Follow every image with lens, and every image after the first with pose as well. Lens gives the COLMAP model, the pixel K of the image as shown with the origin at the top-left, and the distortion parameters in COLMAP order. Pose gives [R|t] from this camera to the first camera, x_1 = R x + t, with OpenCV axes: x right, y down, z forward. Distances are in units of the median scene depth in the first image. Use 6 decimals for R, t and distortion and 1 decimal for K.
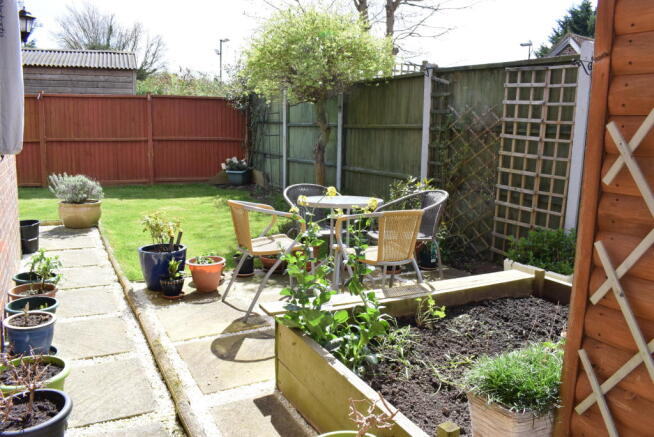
lens RADIAL K [[523.0, 0, 328.7], [0, 523.0, 218.1], [0, 0, 1]] dist [-0.086386, -0.004427]
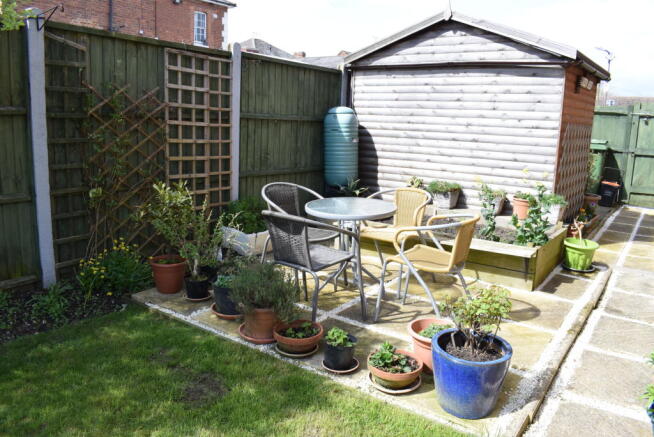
lens RADIAL K [[523.0, 0, 328.9], [0, 523.0, 219.3], [0, 0, 1]] dist [-0.086386, -0.004427]
pose [[-0.451573, -0.218641, 0.865031, -0.677625], [0.095633, 0.952065, 0.290562, -0.254225], [-0.887094, 0.213935, -0.409018, 1.255133]]
